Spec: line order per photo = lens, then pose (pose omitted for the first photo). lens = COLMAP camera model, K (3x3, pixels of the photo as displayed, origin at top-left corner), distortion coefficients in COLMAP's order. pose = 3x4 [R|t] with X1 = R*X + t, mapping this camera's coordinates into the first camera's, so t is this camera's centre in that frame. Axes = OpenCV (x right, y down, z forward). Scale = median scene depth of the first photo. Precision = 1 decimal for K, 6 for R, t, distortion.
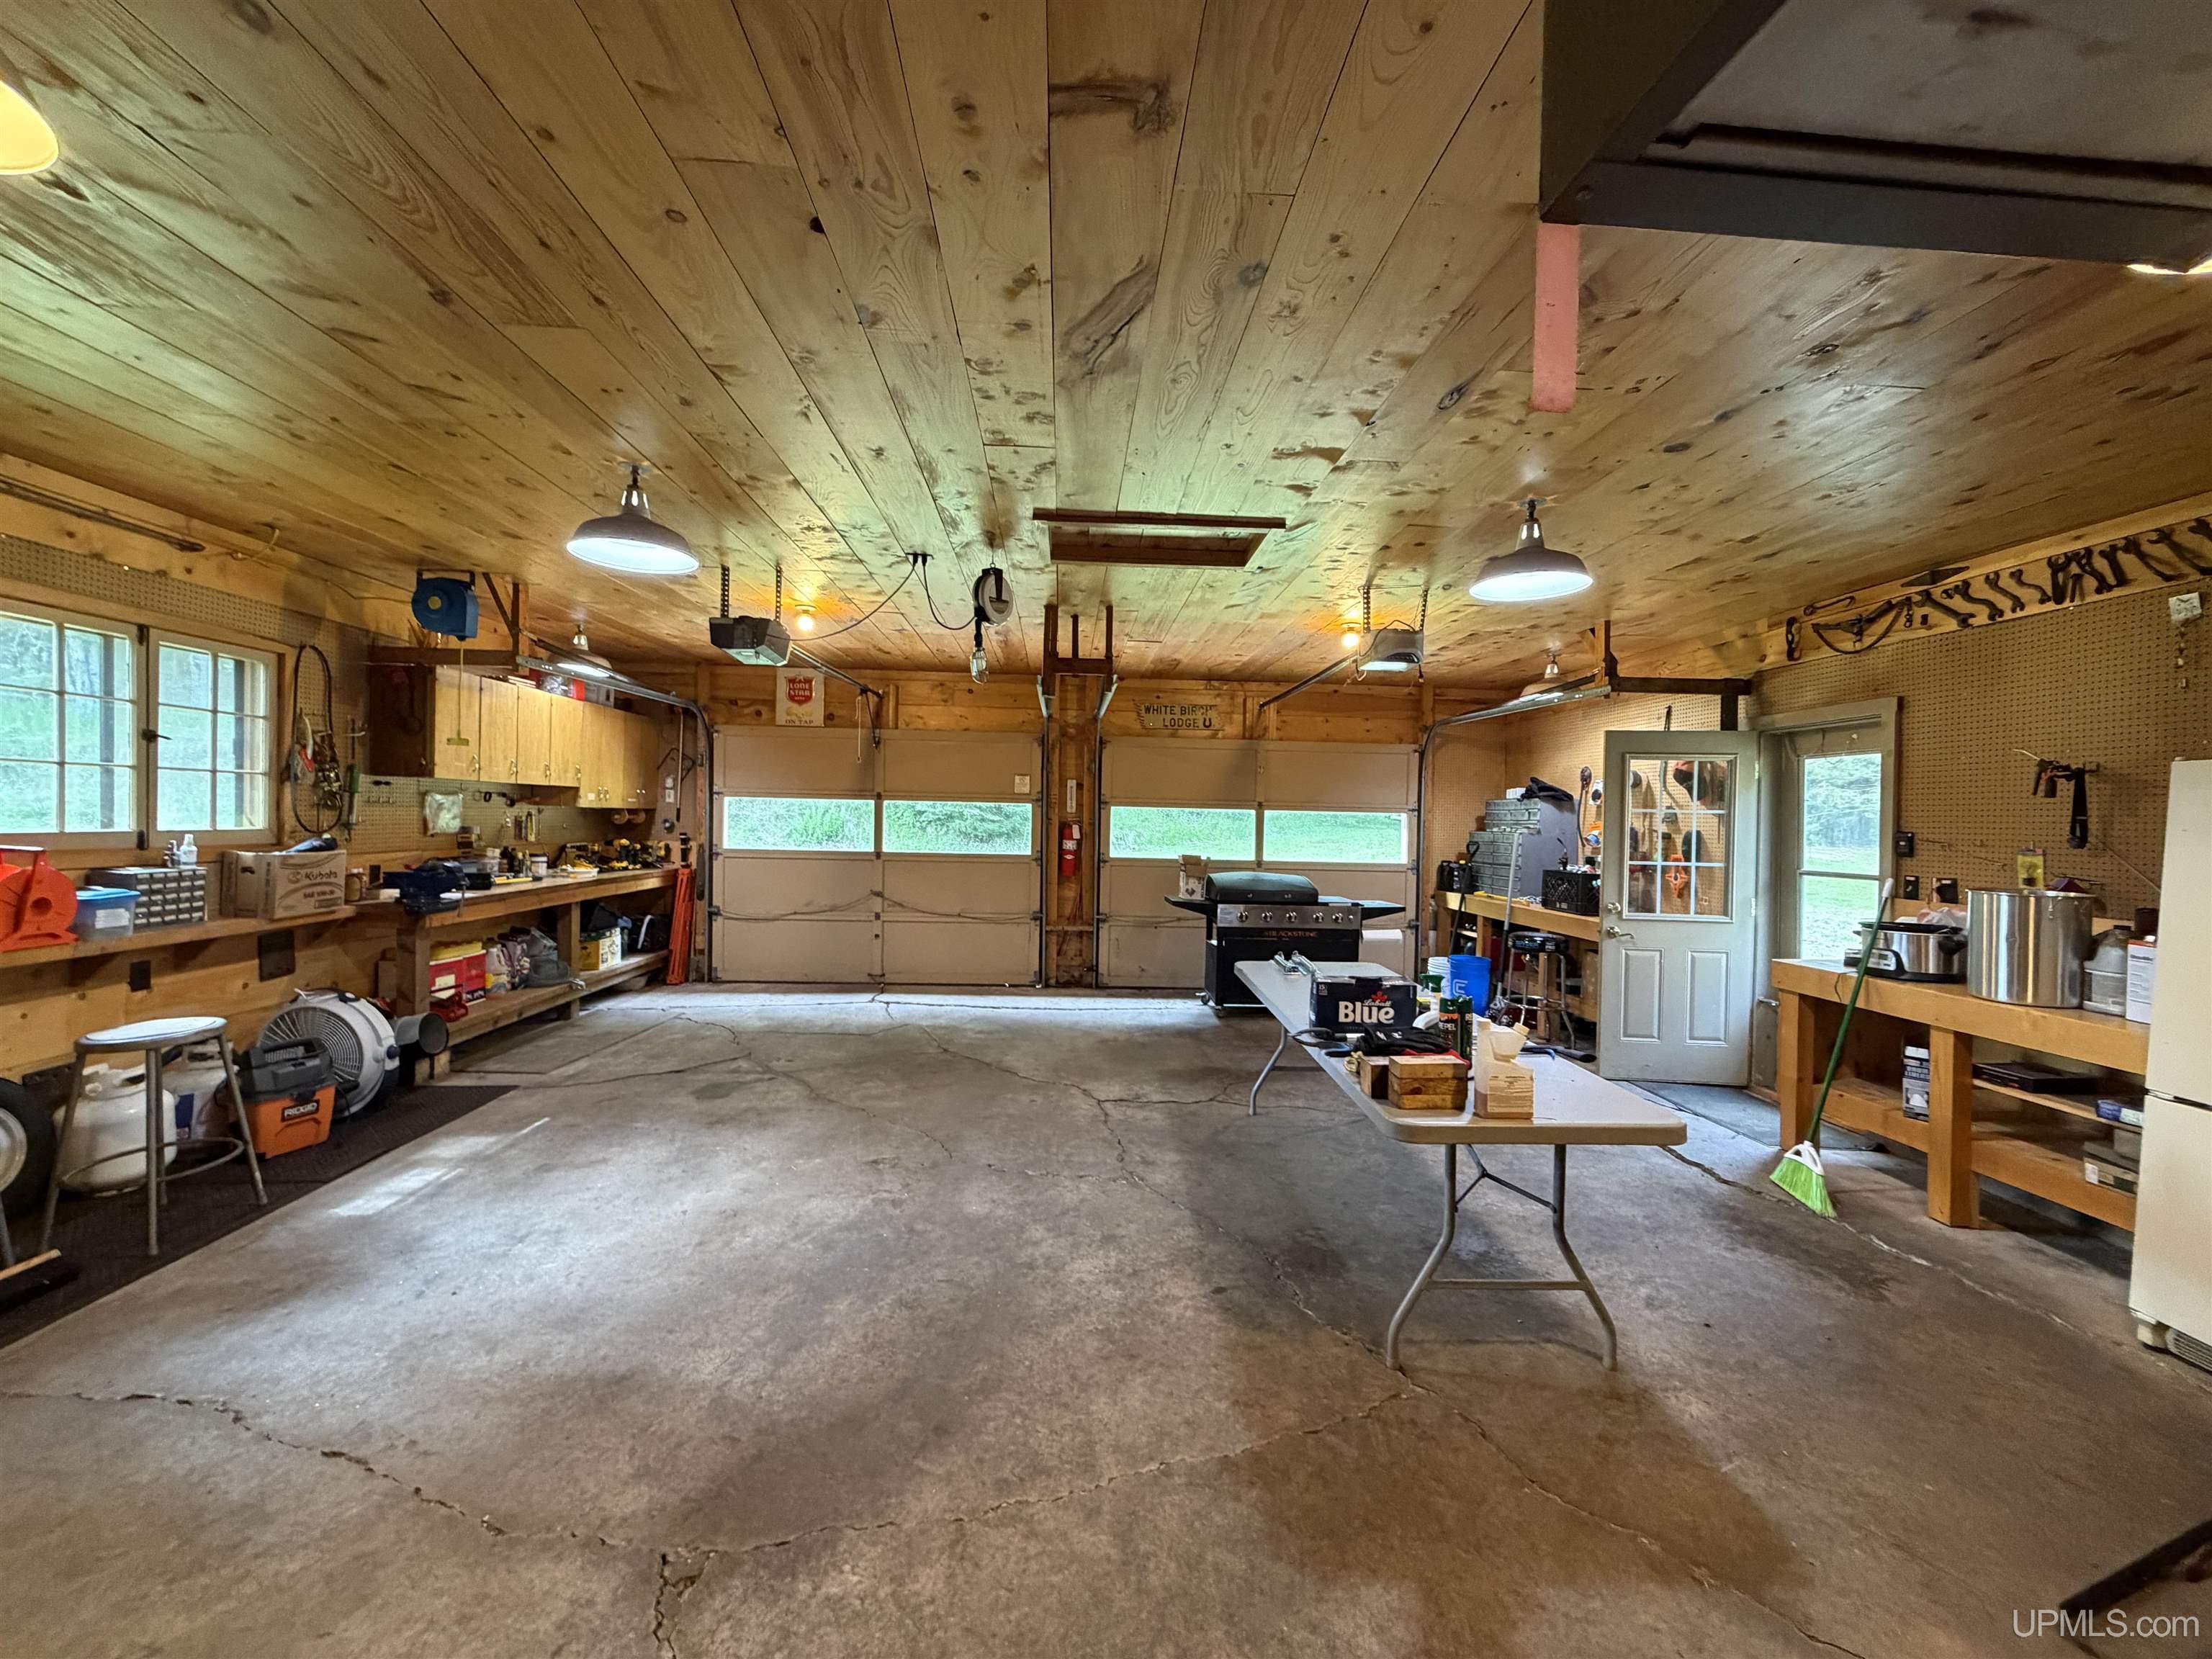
lens RADIAL K [[888.0, 0, 1111.6], [0, 888.0, 825.6], [0, 0, 1]] dist [-0.000207, 0.000027]
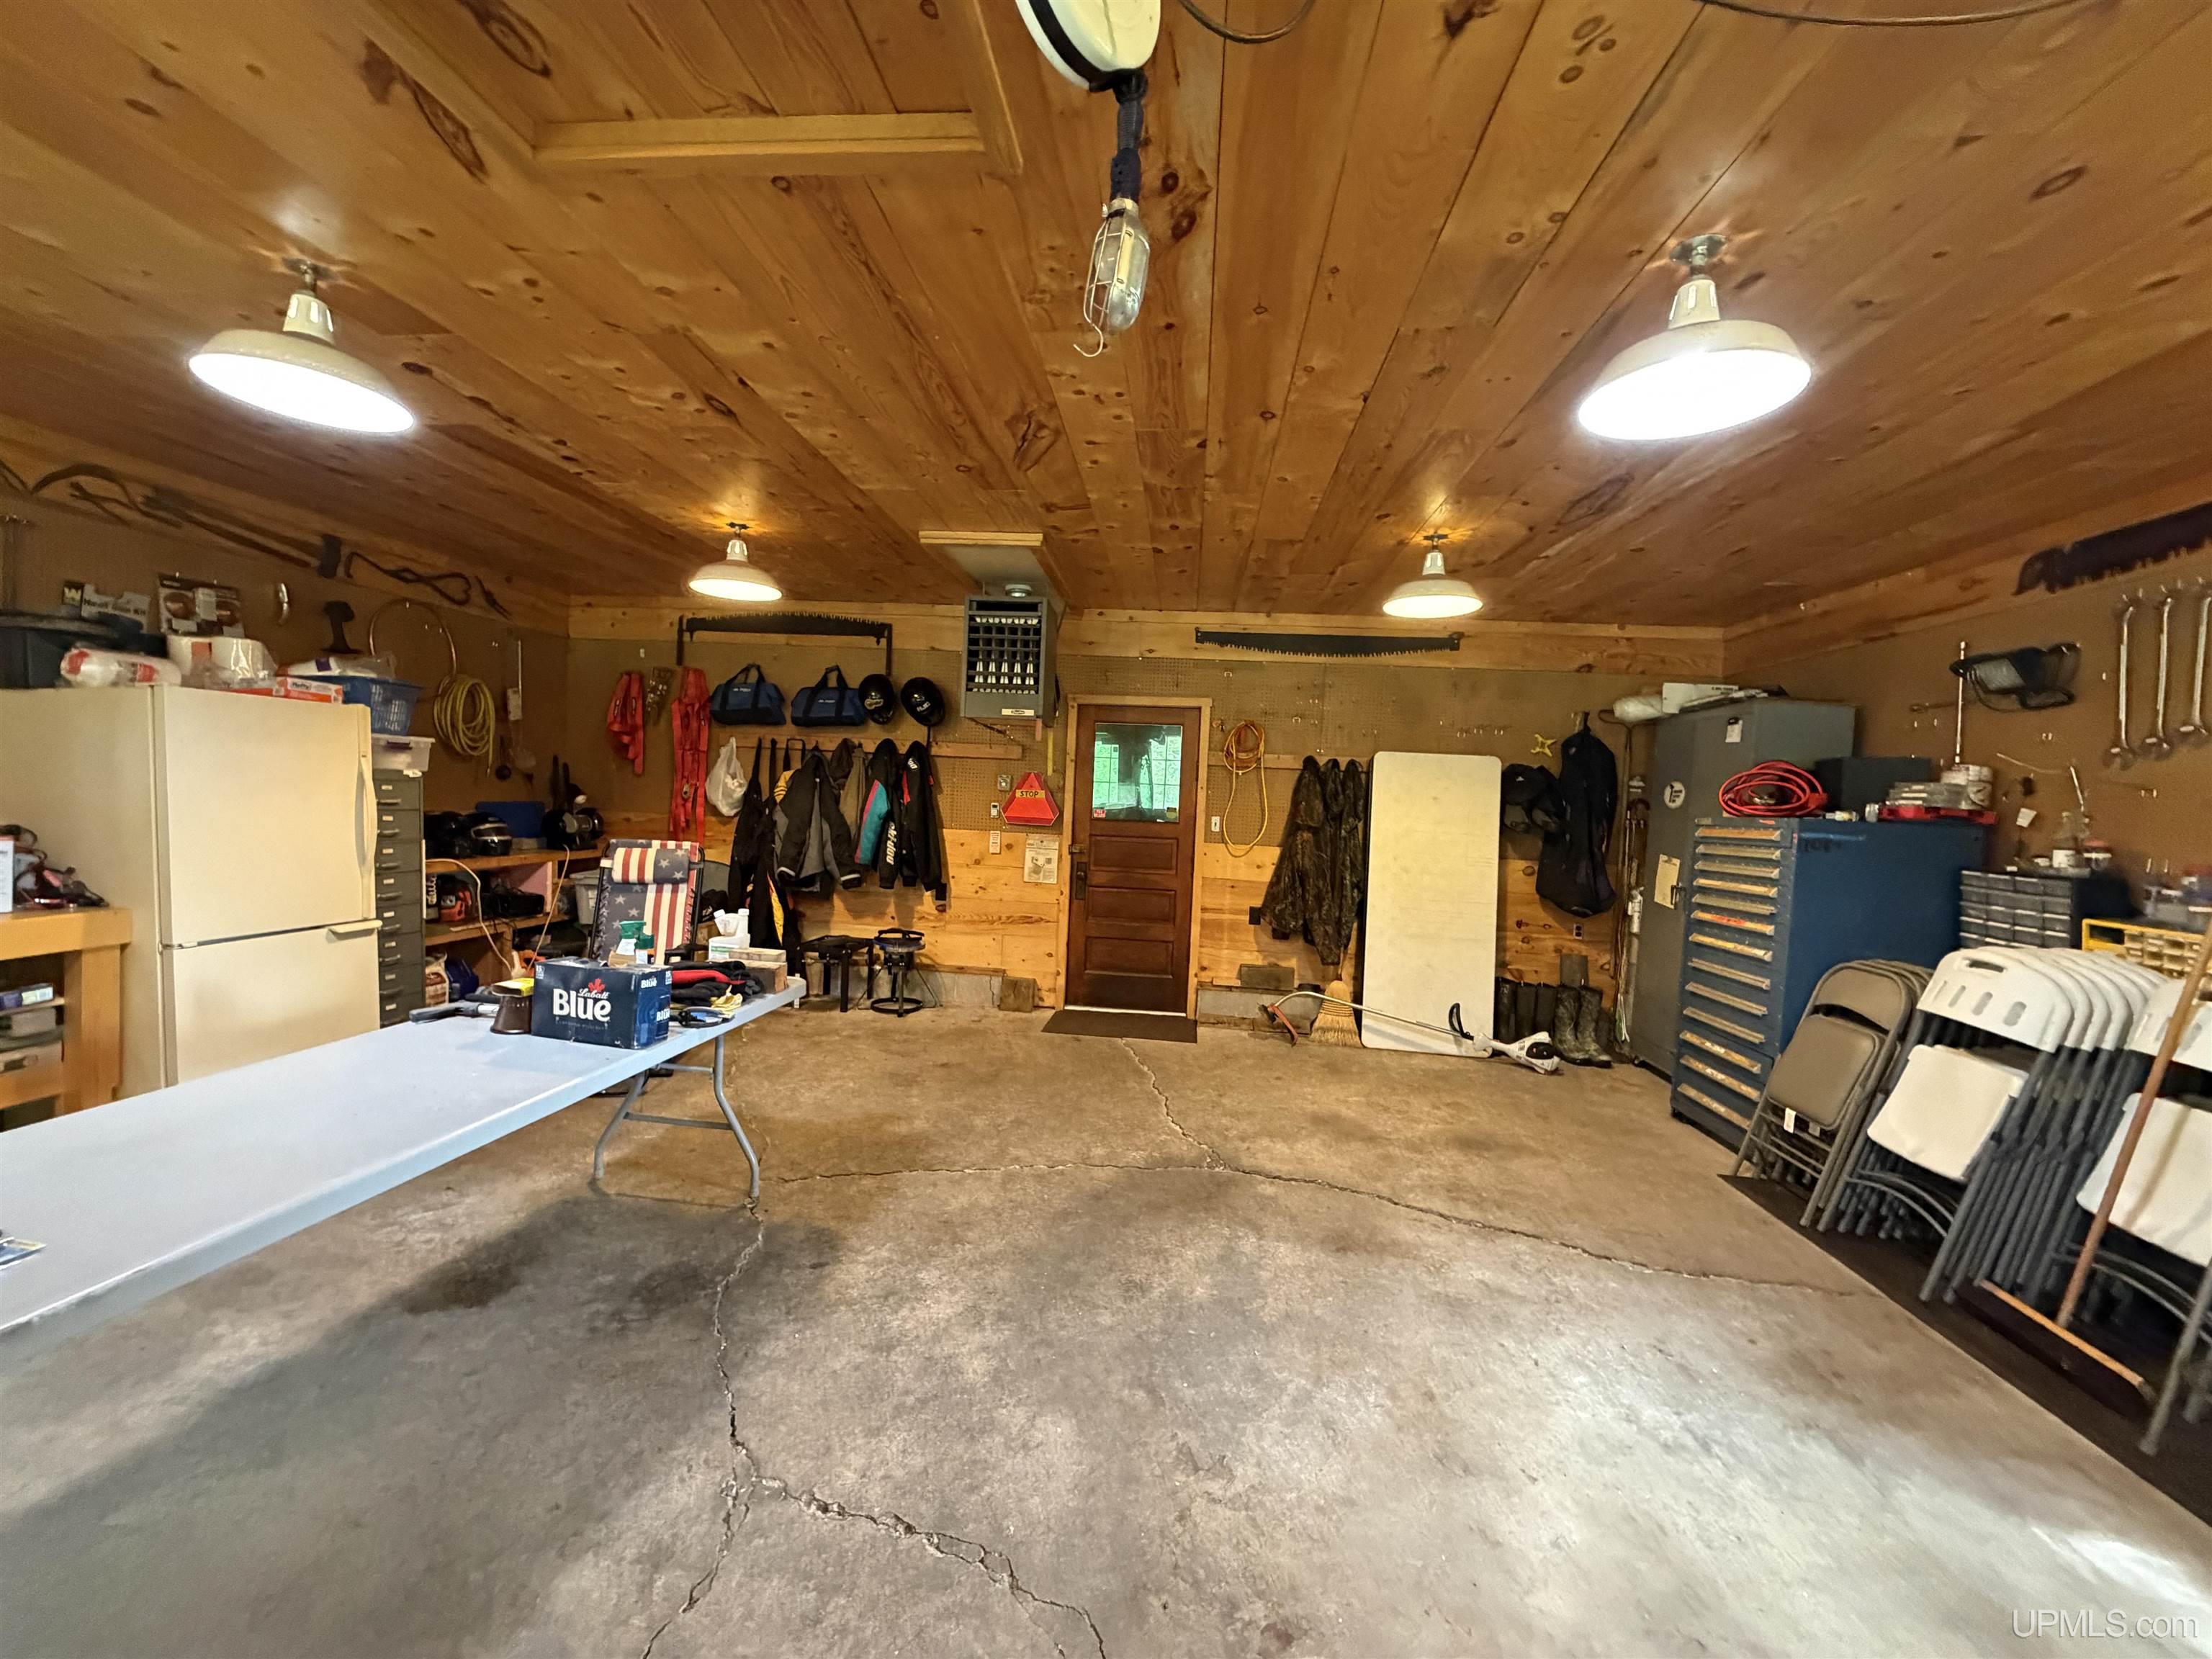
lens RADIAL K [[888.0, 0, 1105.9], [0, 888.0, 829.5], [0, 0, 1]] dist [-0.000207, 0.000027]
pose [[-0.986413, -0.073987, 0.146680, -0.299612], [-0.066584, 0.996277, 0.054757, -0.024411], [-0.150185, 0.044247, -0.987667, 1.926821]]
